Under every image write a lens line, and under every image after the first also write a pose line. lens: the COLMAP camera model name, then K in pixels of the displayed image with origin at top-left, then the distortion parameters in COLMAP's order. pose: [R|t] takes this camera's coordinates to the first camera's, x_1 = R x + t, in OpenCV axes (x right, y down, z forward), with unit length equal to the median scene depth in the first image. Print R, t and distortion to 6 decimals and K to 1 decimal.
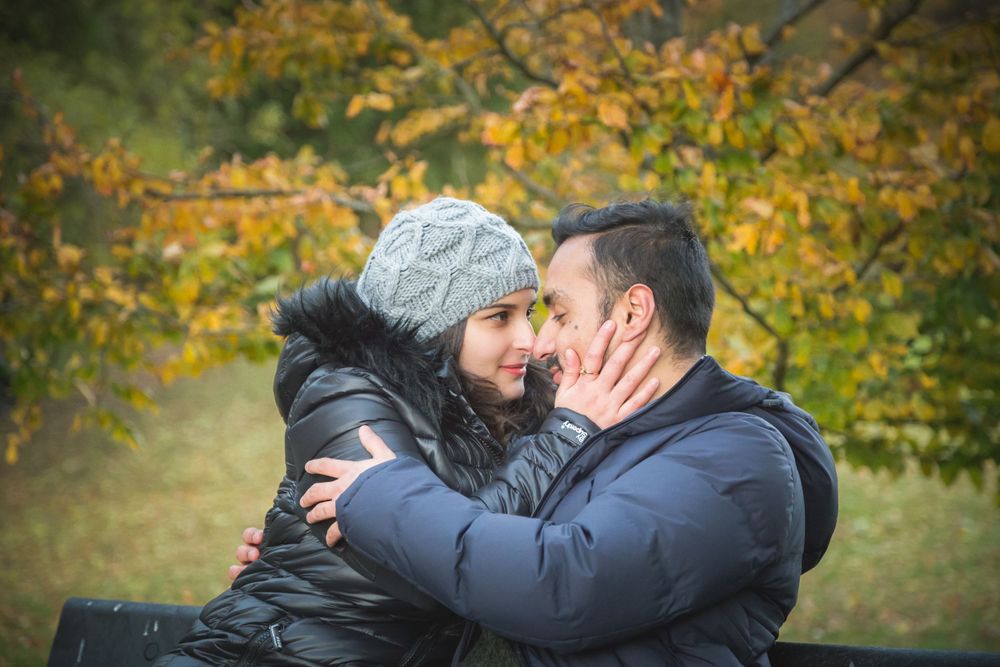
lens RADIAL K [[2577.5, 0, 500.0], [0, 2577.5, 333.5], [0, 0, 1]] dist [0.029540, 0.210937]
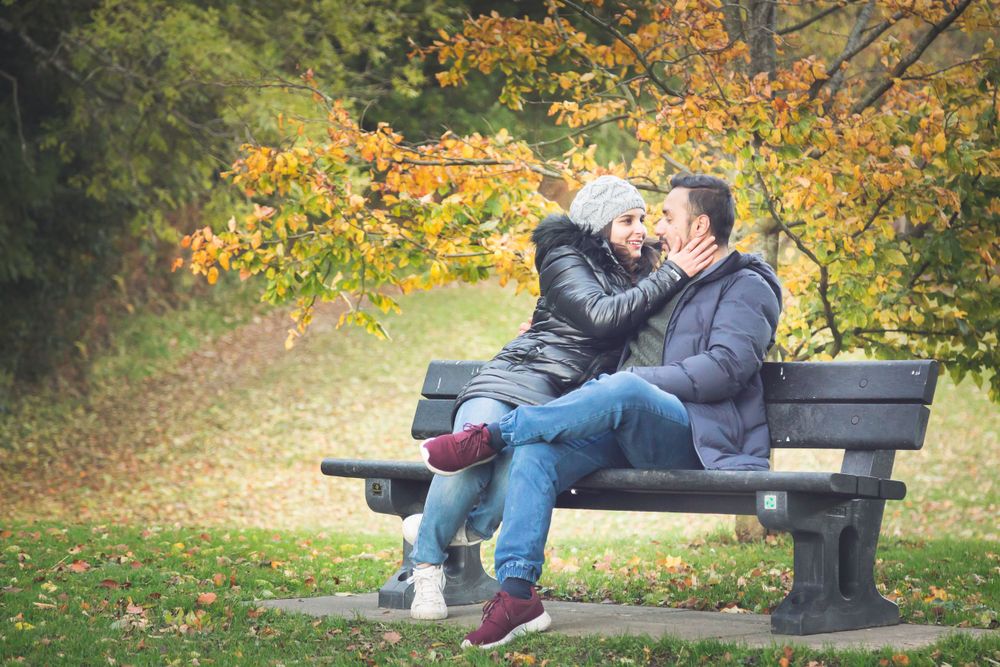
lens RADIAL K [[3177.8, 0, 500.0], [0, 3177.8, 333.5], [0, 0, 1]] dist [0.113888, -0.642040]
pose [[0.998217, 0.033189, -0.049617, 0.011448], [-0.033256, 0.999447, -0.000523, 0.053936], [0.049573, 0.002172, 0.998768, -1.004485]]
